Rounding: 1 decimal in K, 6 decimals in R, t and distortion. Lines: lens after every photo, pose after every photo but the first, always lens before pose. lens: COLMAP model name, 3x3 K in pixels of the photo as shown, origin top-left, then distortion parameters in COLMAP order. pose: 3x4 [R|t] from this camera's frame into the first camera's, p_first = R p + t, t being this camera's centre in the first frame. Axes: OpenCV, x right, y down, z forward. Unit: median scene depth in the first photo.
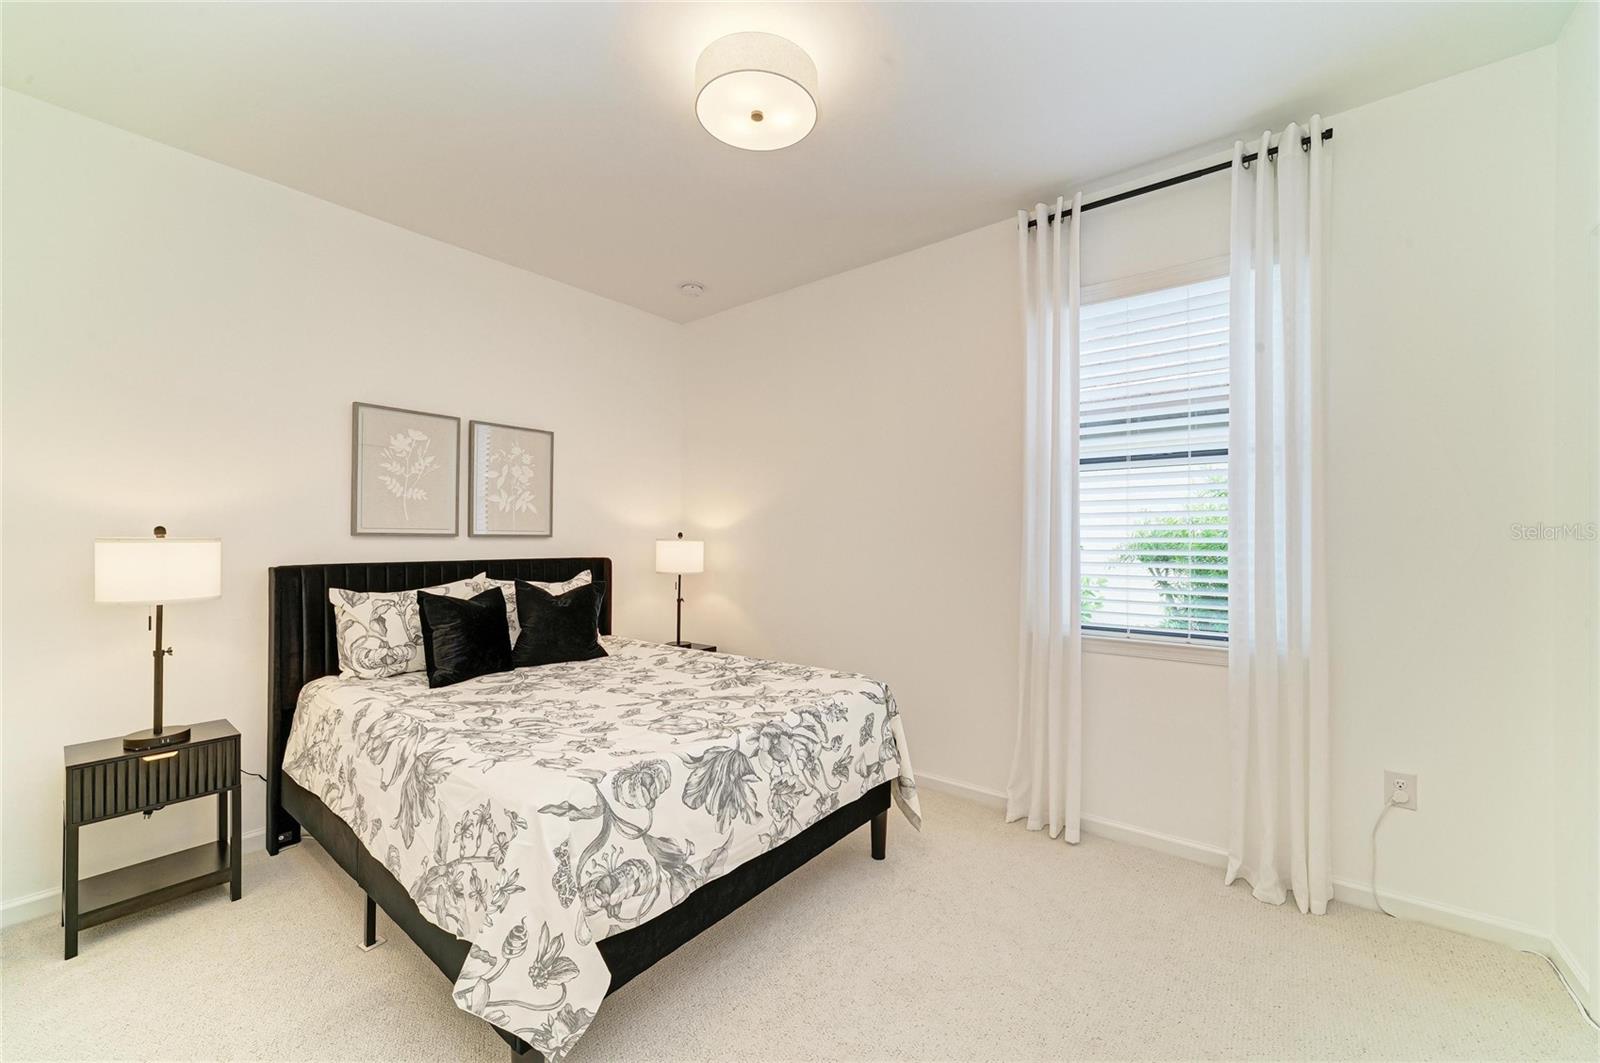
lens RADIAL K [[604.8, 0, 806.8], [0, 604.8, 539.2], [0, 0, 1]] dist [-0.003625, 0.000384]
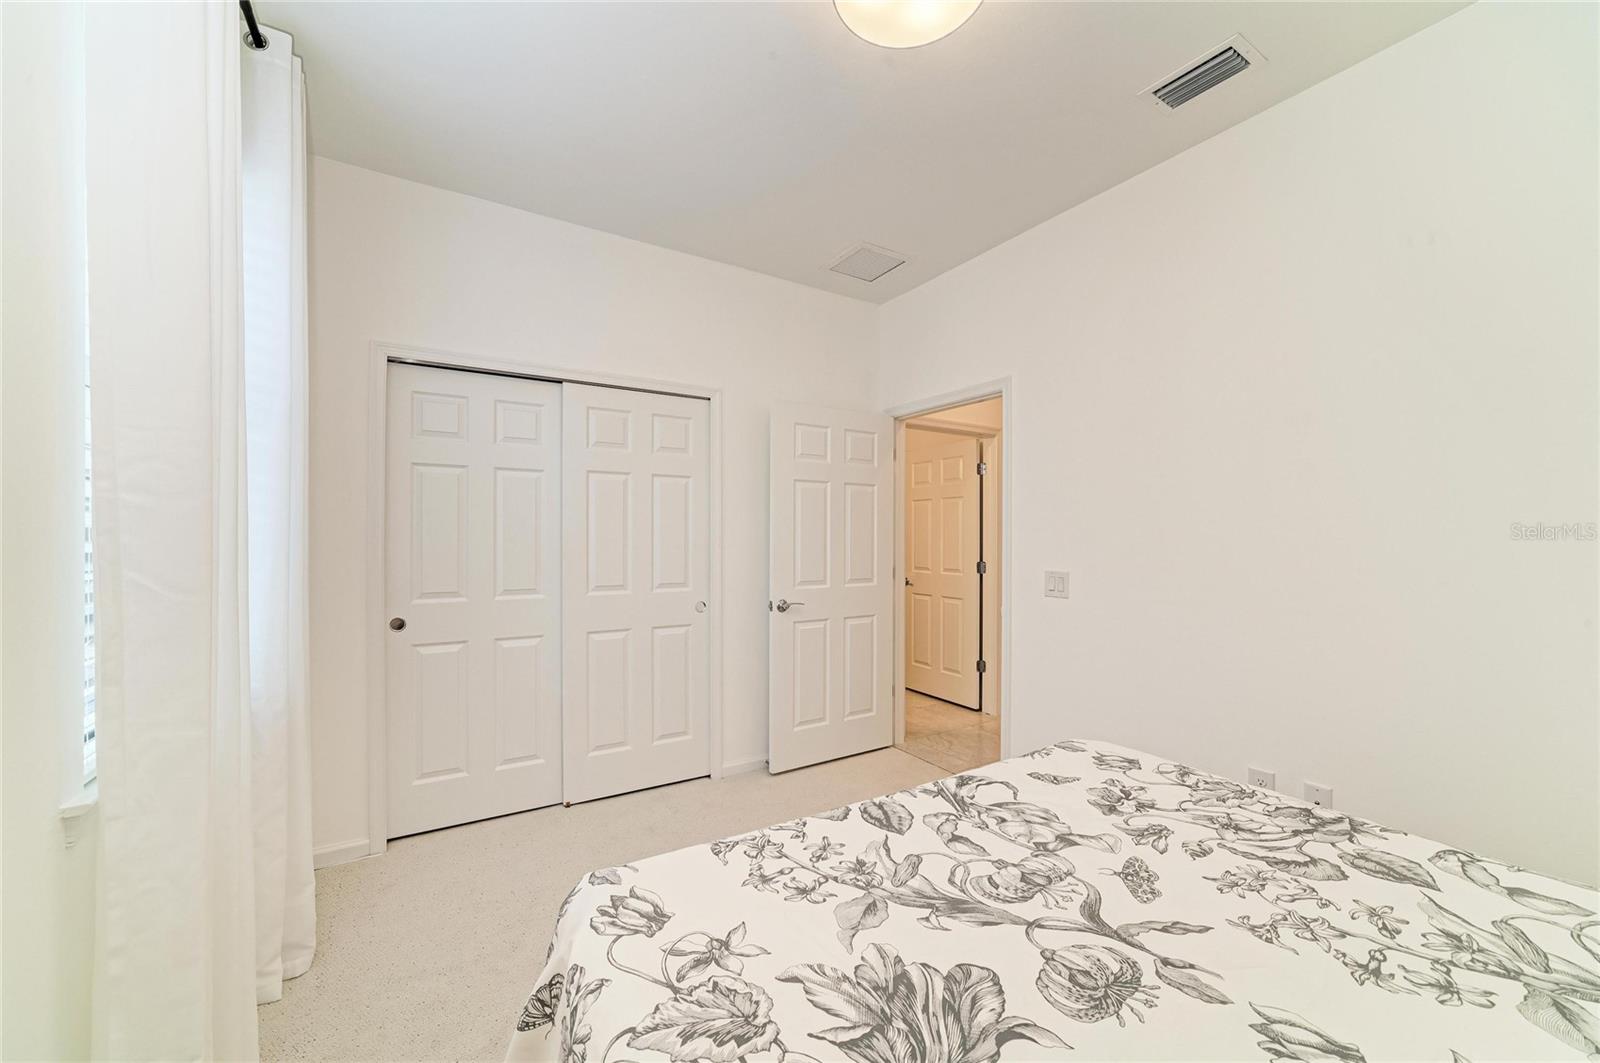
lens RADIAL K [[639.9, 0, 805.2], [0, 639.9, 539.0], [0, 0, 1]] dist [-0.001085, 0.000161]
pose [[-0.944040, -0.003619, 0.329812, -0.203750], [-0.002492, 0.999990, 0.003839, -0.006962], [-0.329822, 0.002803, -0.944039, 1.641988]]
